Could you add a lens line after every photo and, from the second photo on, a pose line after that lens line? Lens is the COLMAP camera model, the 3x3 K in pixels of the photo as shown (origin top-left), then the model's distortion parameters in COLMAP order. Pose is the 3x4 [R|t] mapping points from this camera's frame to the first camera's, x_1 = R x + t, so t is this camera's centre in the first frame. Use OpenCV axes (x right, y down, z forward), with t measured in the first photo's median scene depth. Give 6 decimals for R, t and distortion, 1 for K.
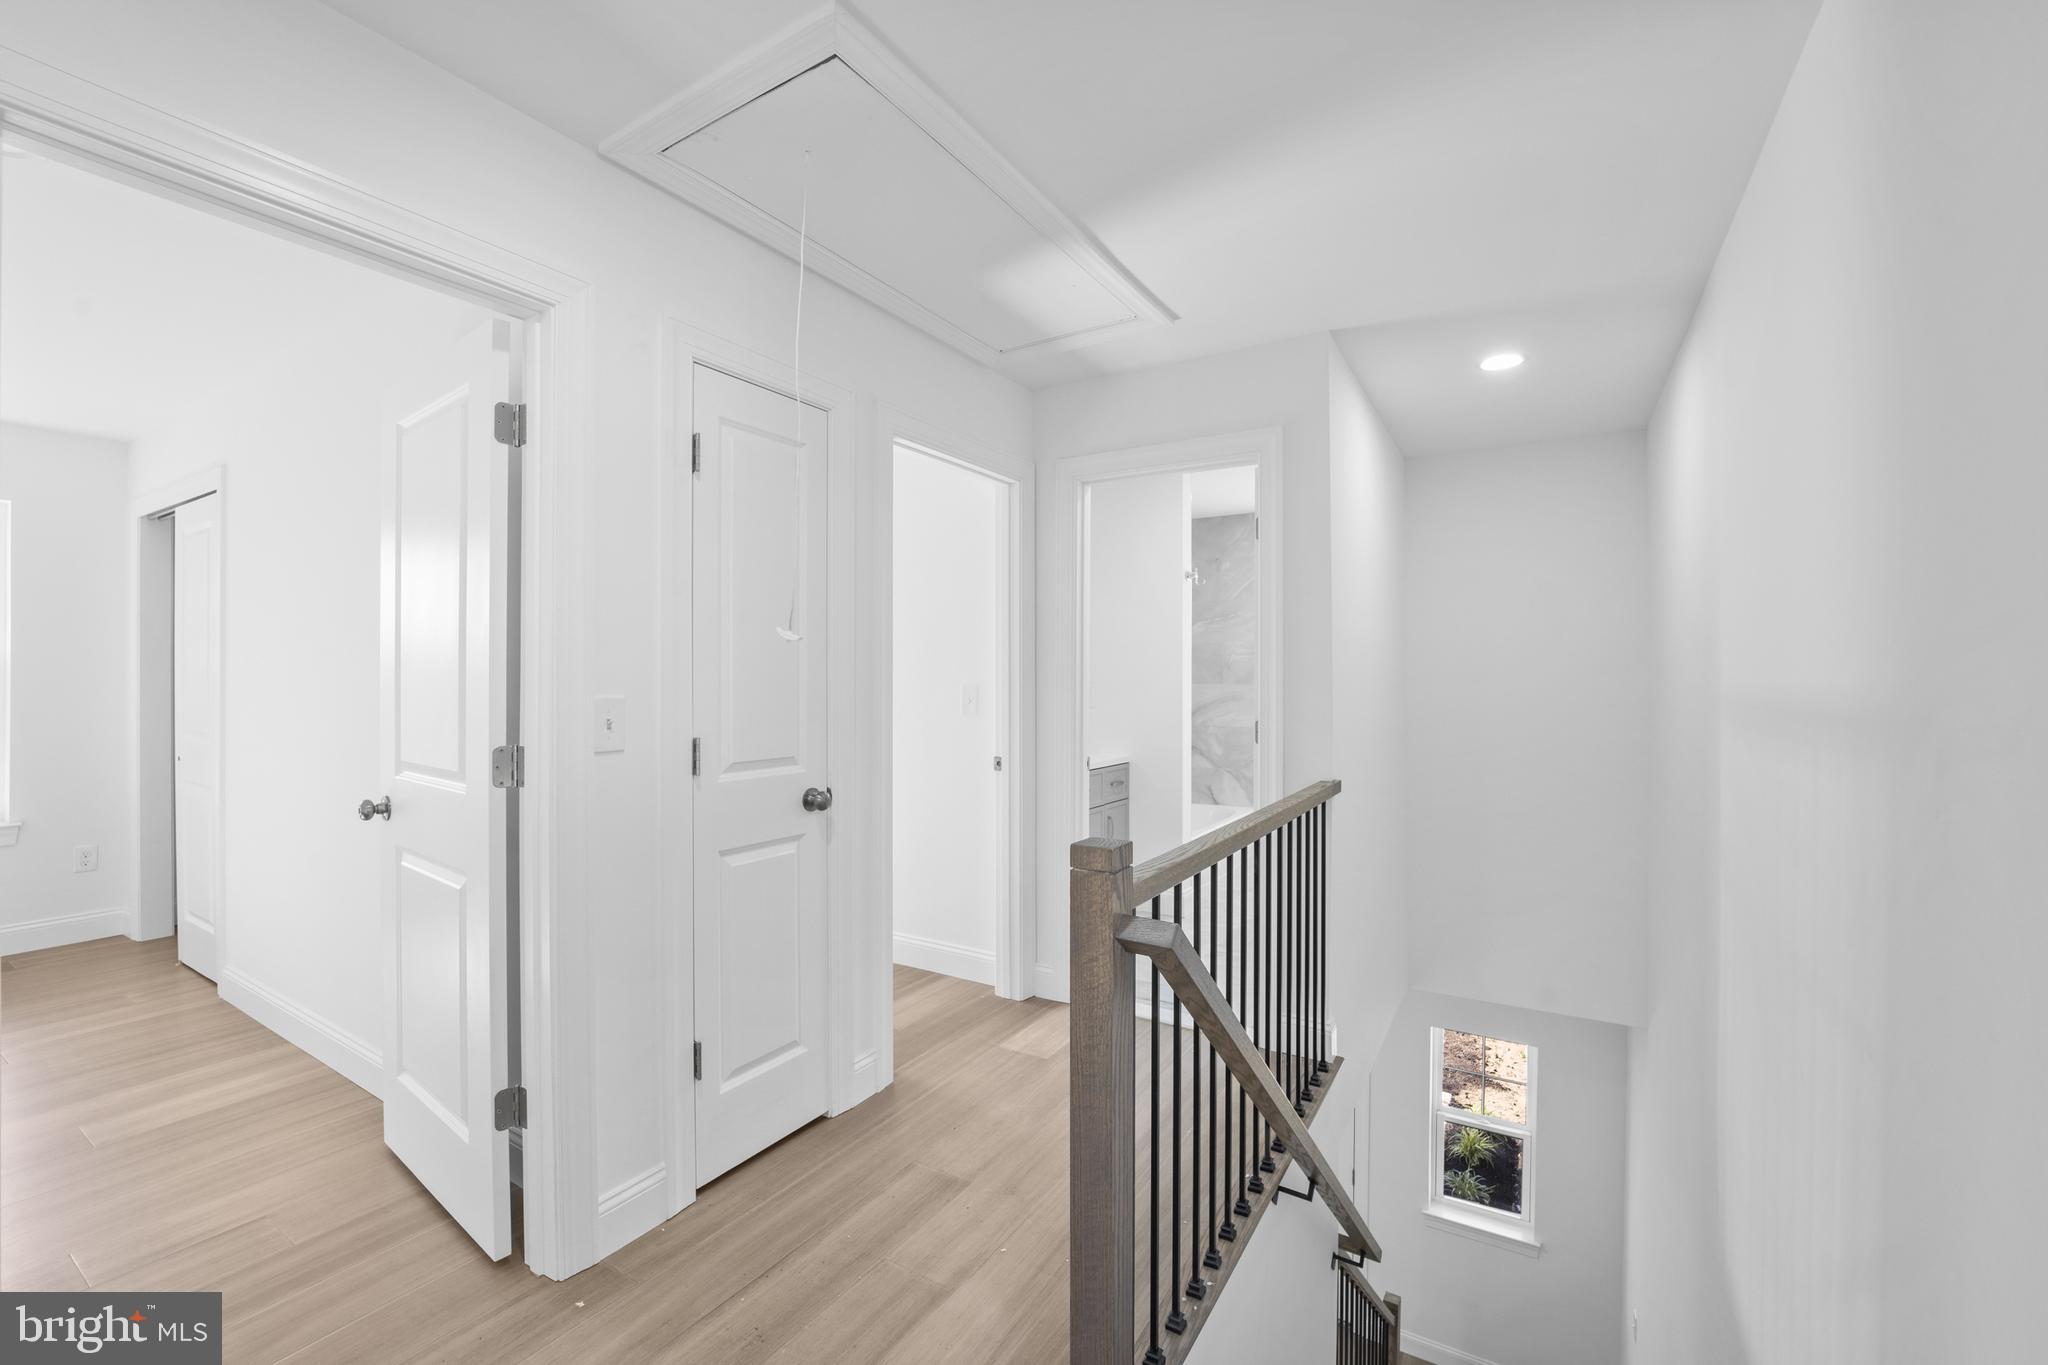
lens RADIAL K [[845.8, 0, 1030.9], [0, 845.8, 677.1], [0, 0, 1]] dist [-0.016940, -0.001212]
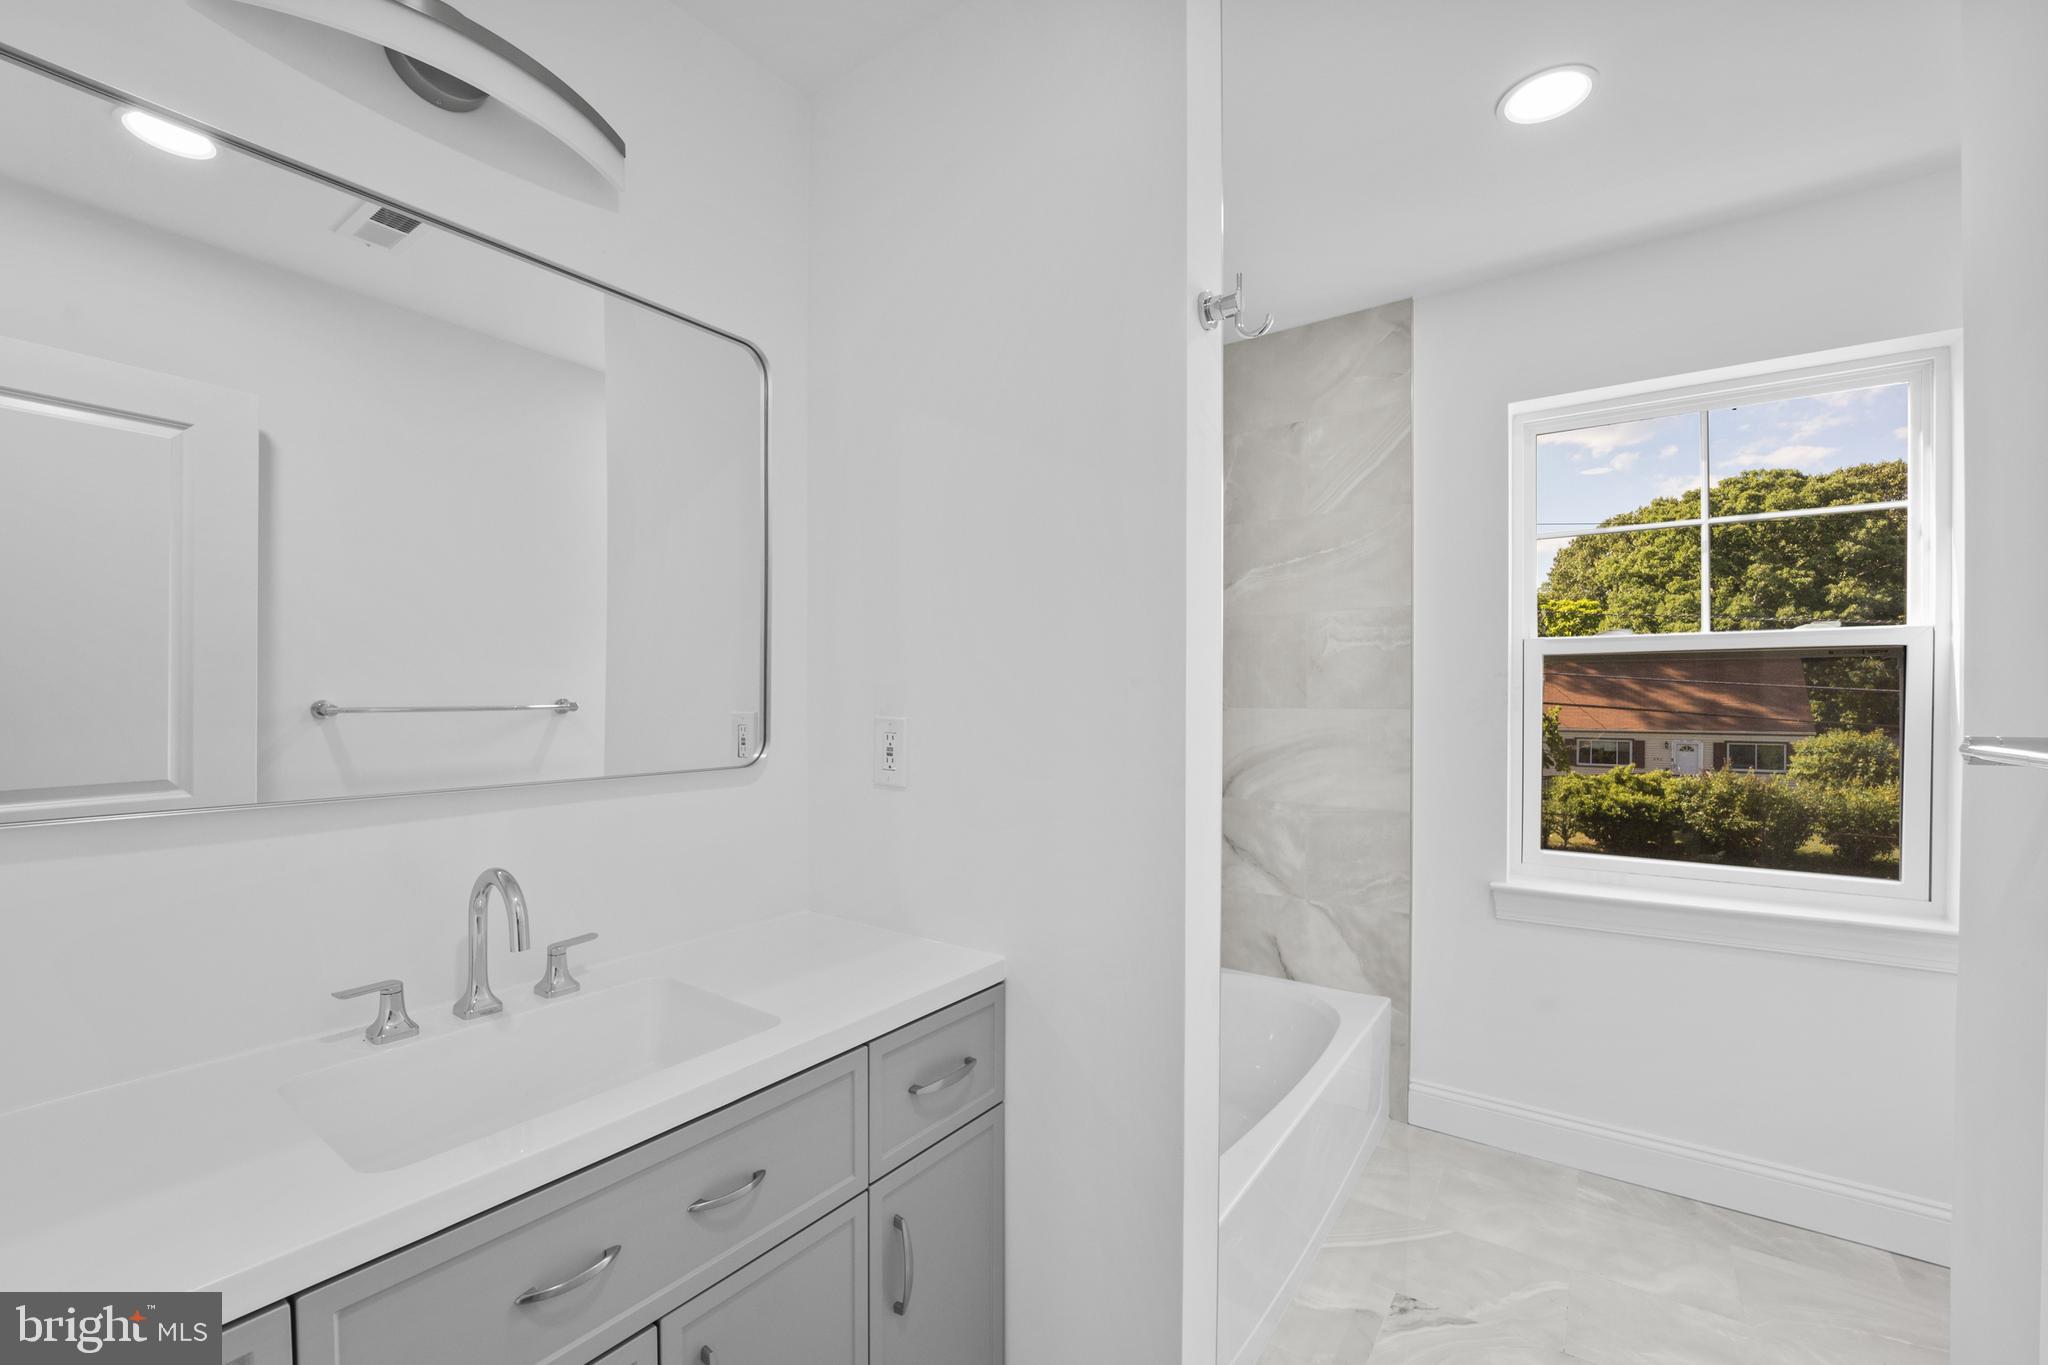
lens RADIAL K [[845.8, 0, 1019.1], [0, 845.8, 688.3], [0, 0, 1]] dist [-0.016940, -0.001212]
pose [[0.997588, 0.005181, -0.069219, 0.108178], [-0.005579, 0.999969, -0.005556, 0.001528], [0.069189, 0.005928, 0.997586, 0.550095]]
